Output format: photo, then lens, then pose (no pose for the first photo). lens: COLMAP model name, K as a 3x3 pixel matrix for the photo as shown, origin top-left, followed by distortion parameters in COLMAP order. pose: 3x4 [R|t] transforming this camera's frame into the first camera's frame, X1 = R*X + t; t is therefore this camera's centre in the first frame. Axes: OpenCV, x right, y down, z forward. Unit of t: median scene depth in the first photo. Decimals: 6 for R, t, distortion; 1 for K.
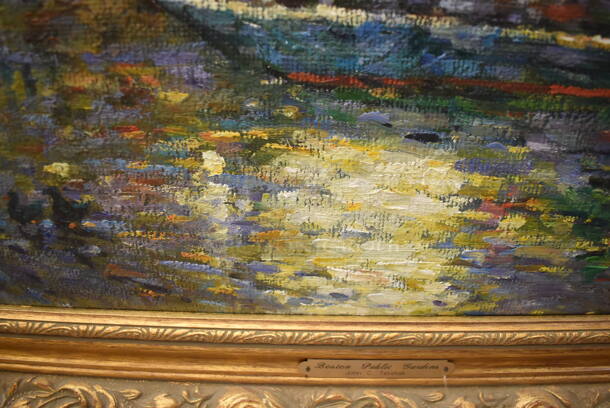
lens RADIAL K [[464.5, 0, 304.7], [0, 464.5, 201.6], [0, 0, 1]] dist [-0.106716, 0.020997]
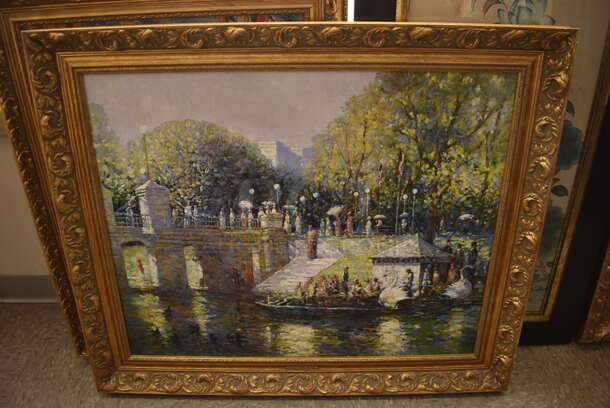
lens RADIAL K [[464.5, 0, 306.4], [0, 464.5, 202.8], [0, 0, 1]] dist [-0.106716, 0.020997]
pose [[0.999750, -0.016990, 0.014522, 0.190421], [0.018461, 0.993976, -0.108034, -0.908700], [-0.012599, 0.108275, 0.994041, -4.323584]]
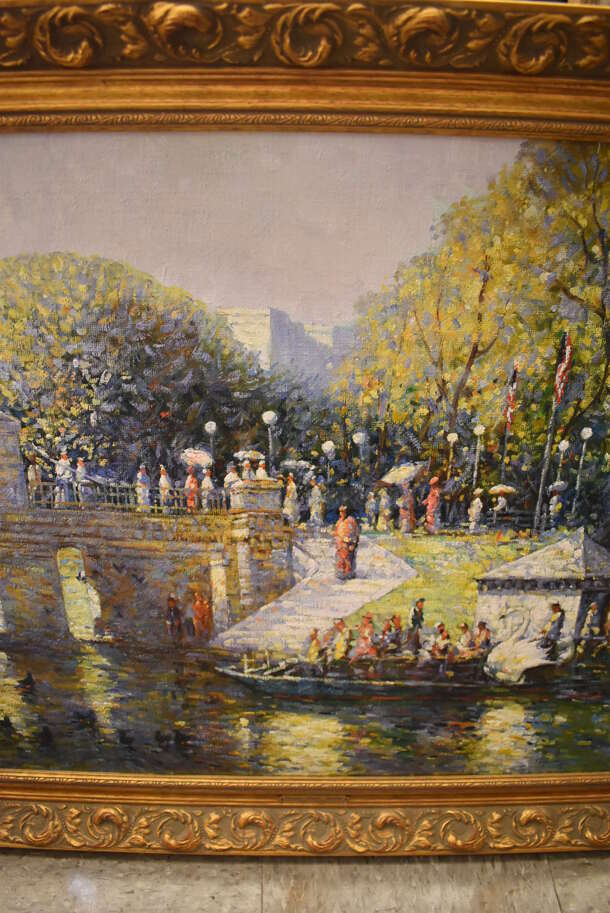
lens RADIAL K [[695.2, 0, 306.5], [0, 695.2, 455.0], [0, 0, 1]] dist [-0.106716, 0.020997]
pose [[0.999663, -0.002121, 0.025871, 0.050245], [0.004177, 0.996813, -0.079660, -1.171543], [-0.025620, 0.079741, 0.996486, -2.711156]]
